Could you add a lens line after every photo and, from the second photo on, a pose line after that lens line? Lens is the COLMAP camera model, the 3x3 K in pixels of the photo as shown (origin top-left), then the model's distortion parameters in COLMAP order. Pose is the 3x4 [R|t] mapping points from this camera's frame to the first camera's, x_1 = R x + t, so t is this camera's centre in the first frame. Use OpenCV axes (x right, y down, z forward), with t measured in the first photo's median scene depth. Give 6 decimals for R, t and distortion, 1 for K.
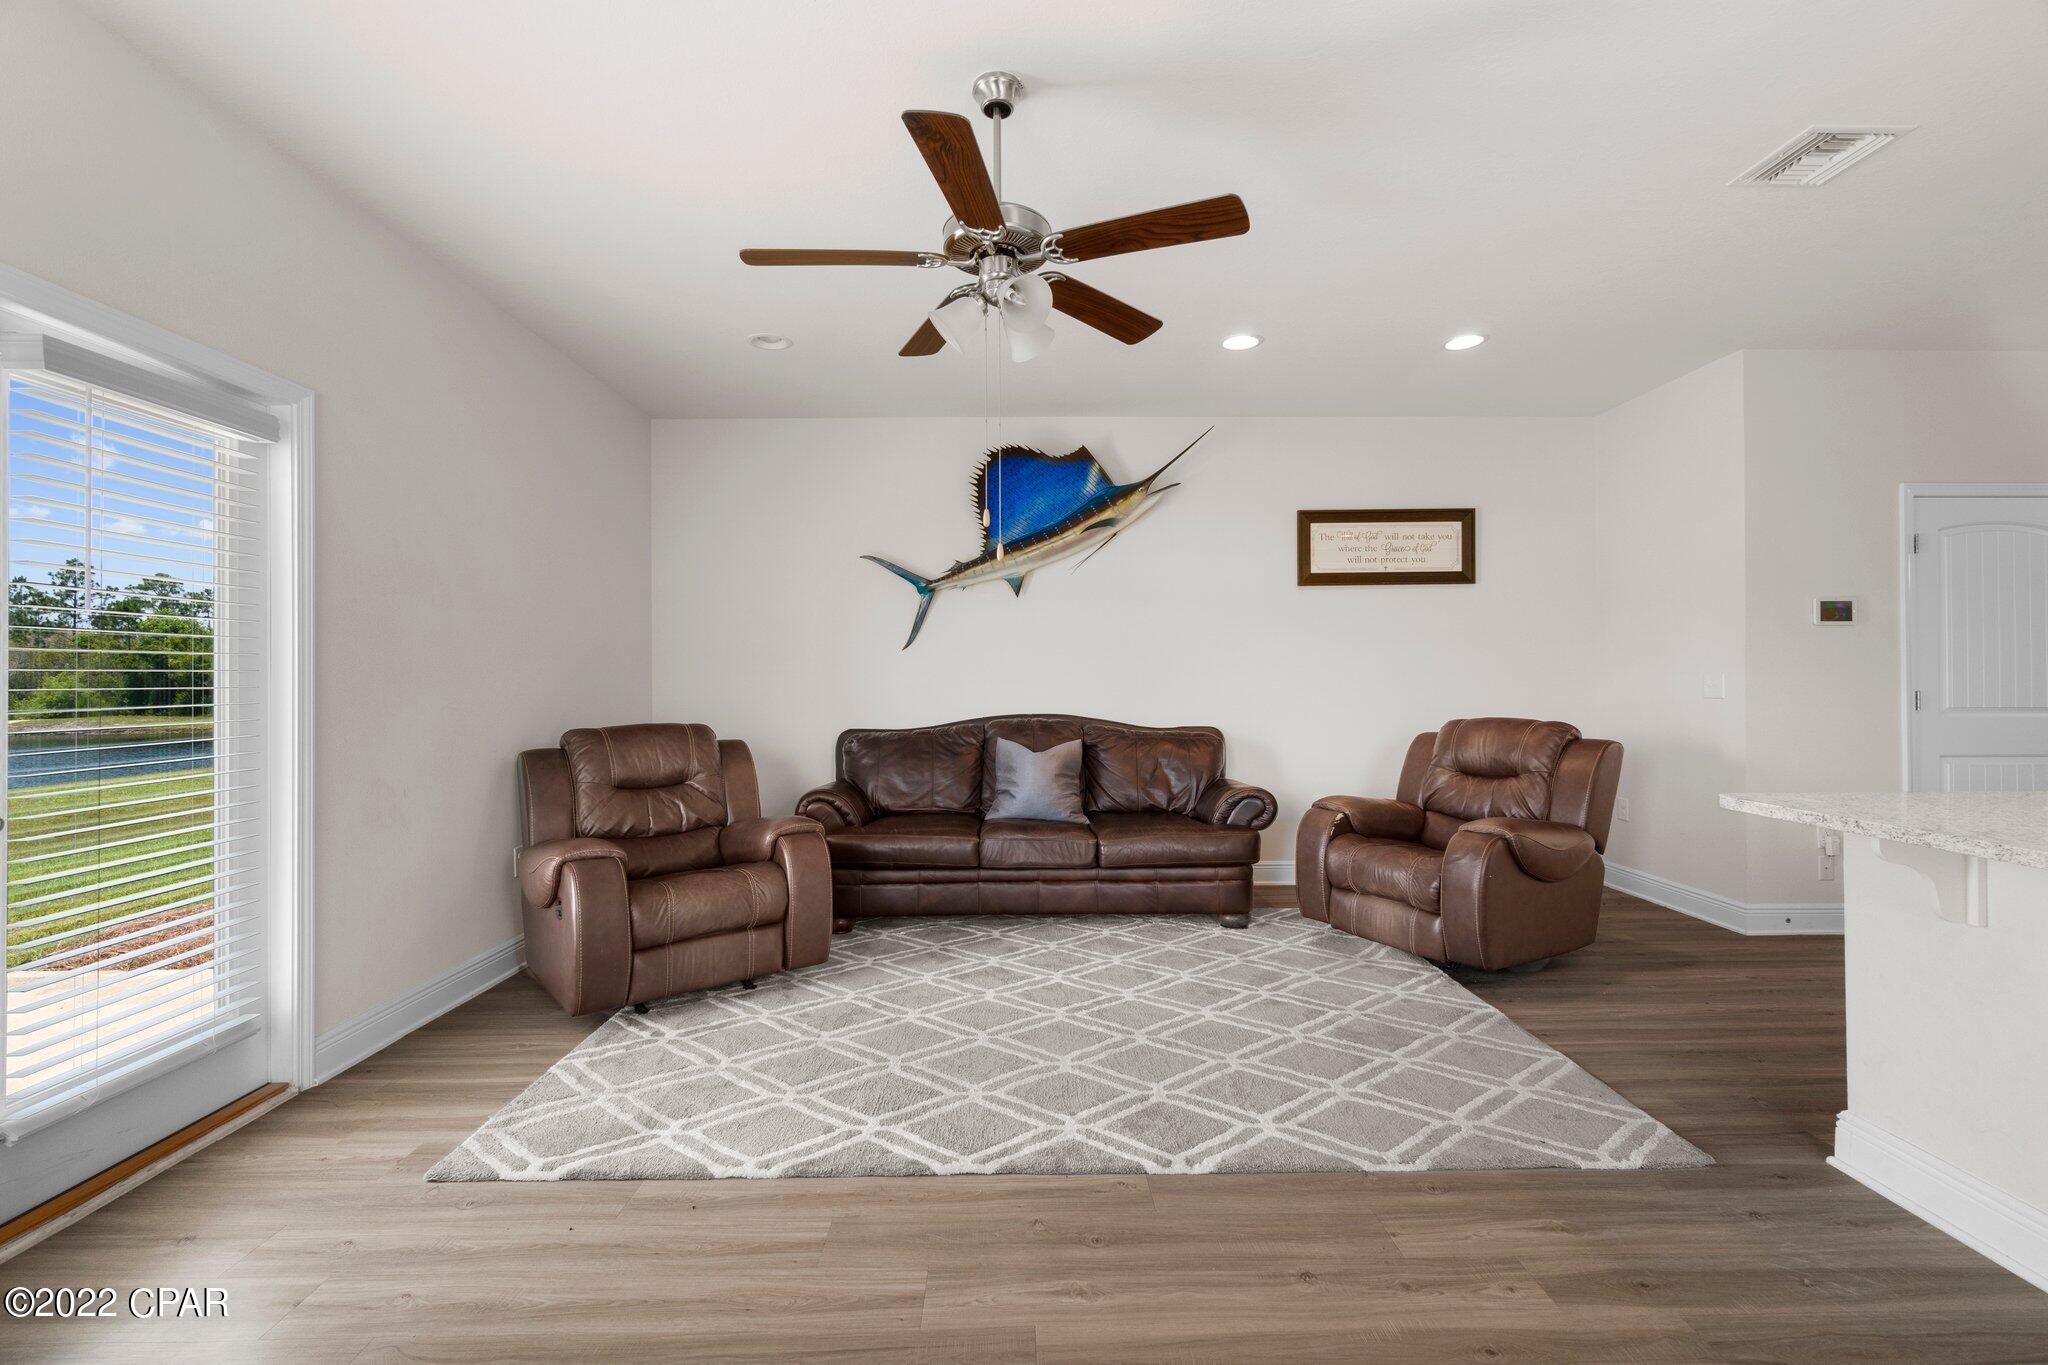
lens RADIAL K [[893.3, 0, 1027.0], [0, 893.3, 672.7], [0, 0, 1]] dist [-0.003105, -0.000238]
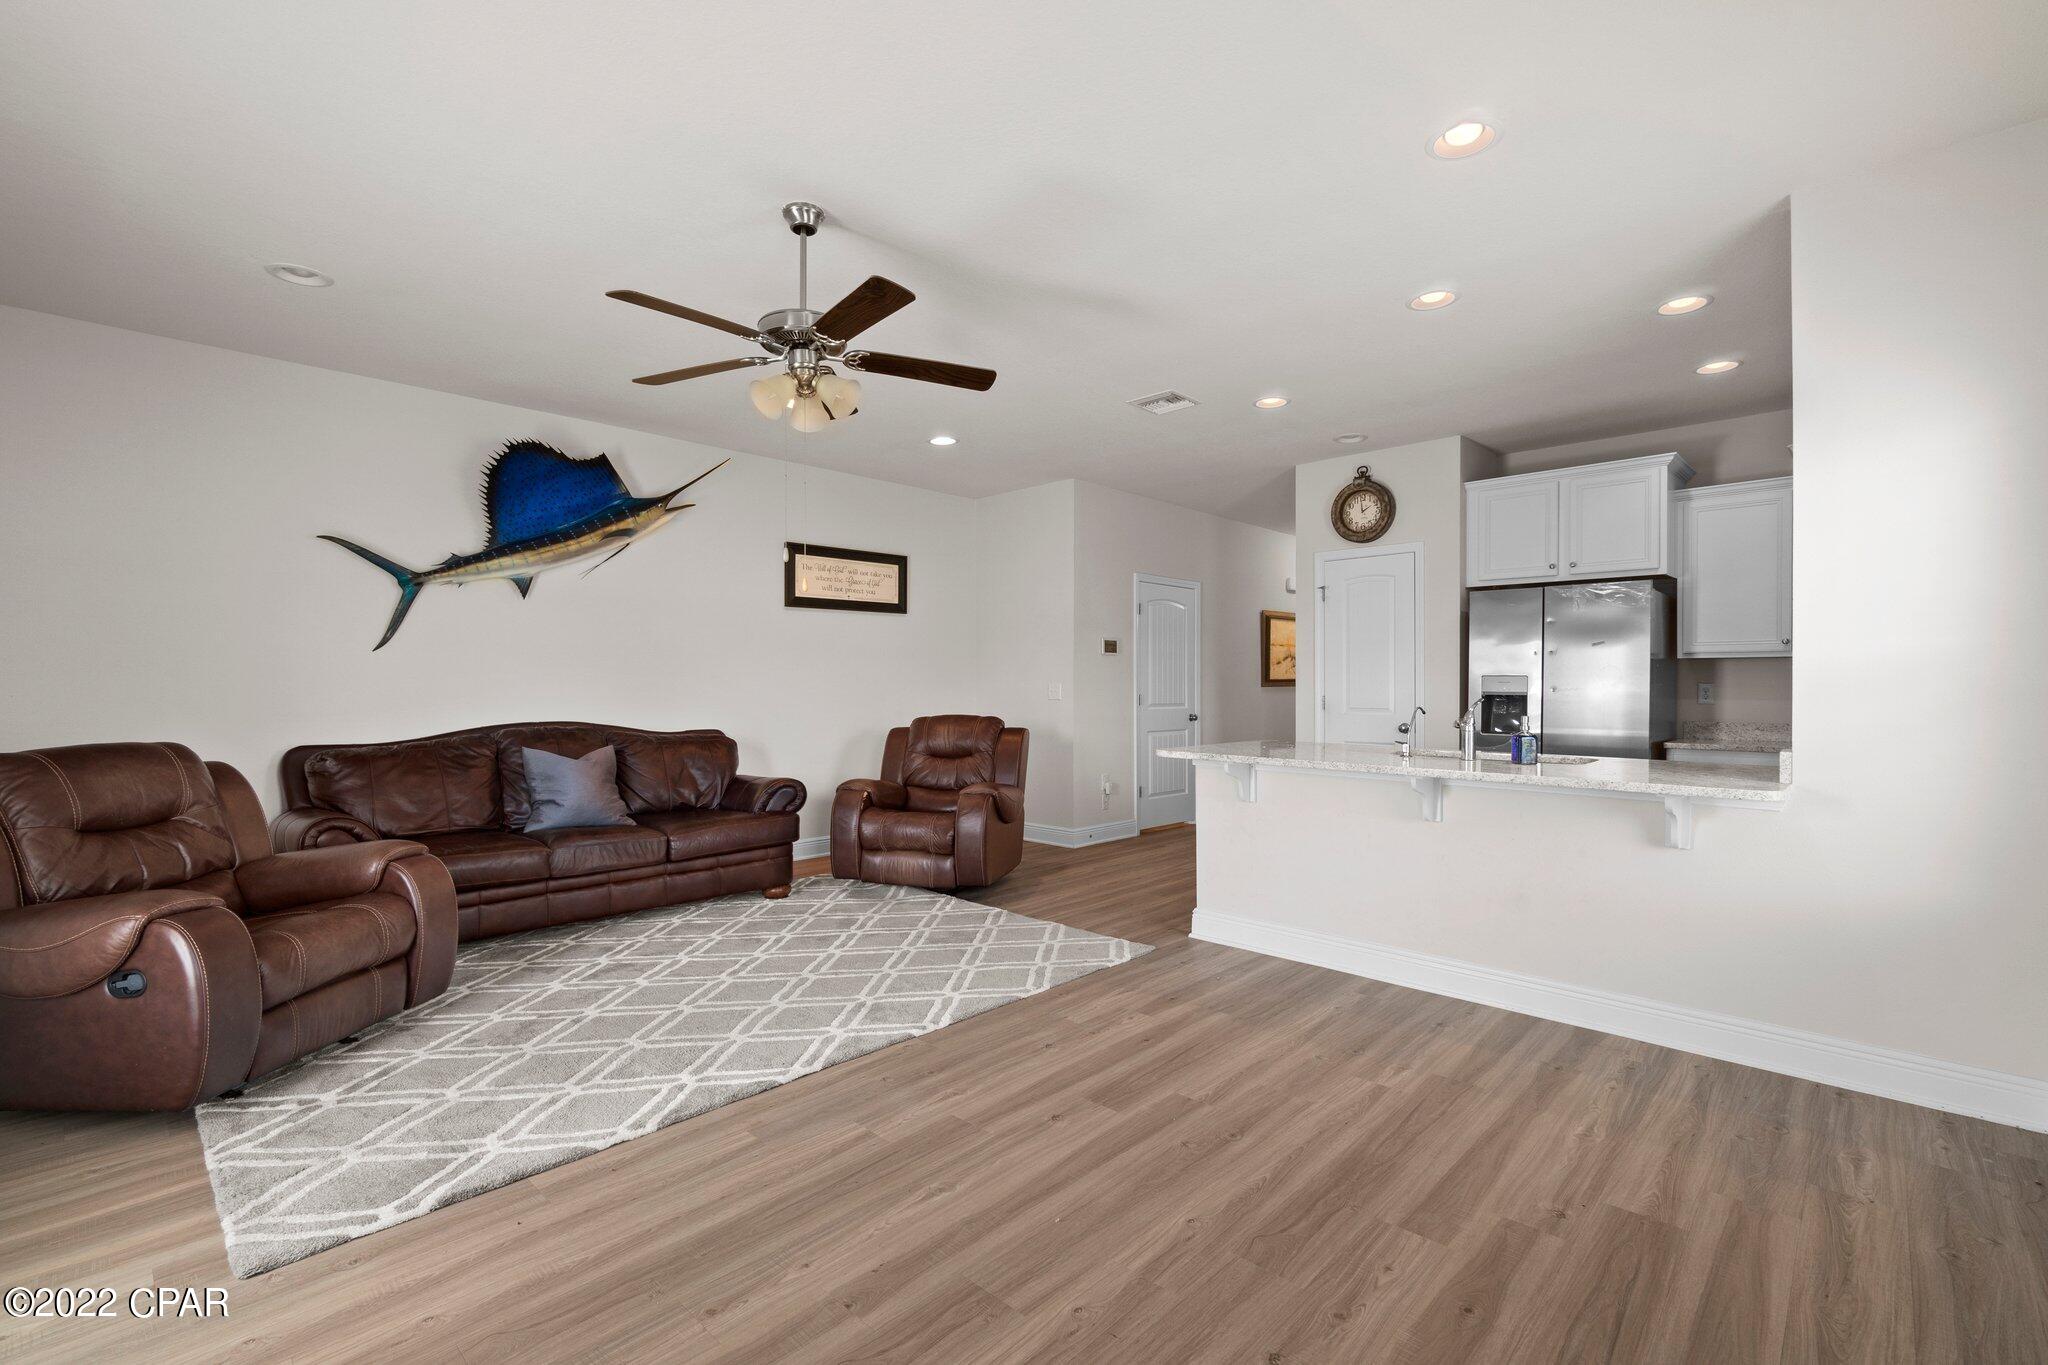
lens RADIAL K [[901.6, 0, 1026.0], [0, 901.6, 685.2], [0, 0, 1]] dist [-0.003654, -0.000779]
pose [[0.699945, 0.004432, 0.714183, -0.427255], [-0.008103, 0.999966, 0.001736, 0.001173], [-0.714151, -0.007002, 0.699957, -0.065575]]
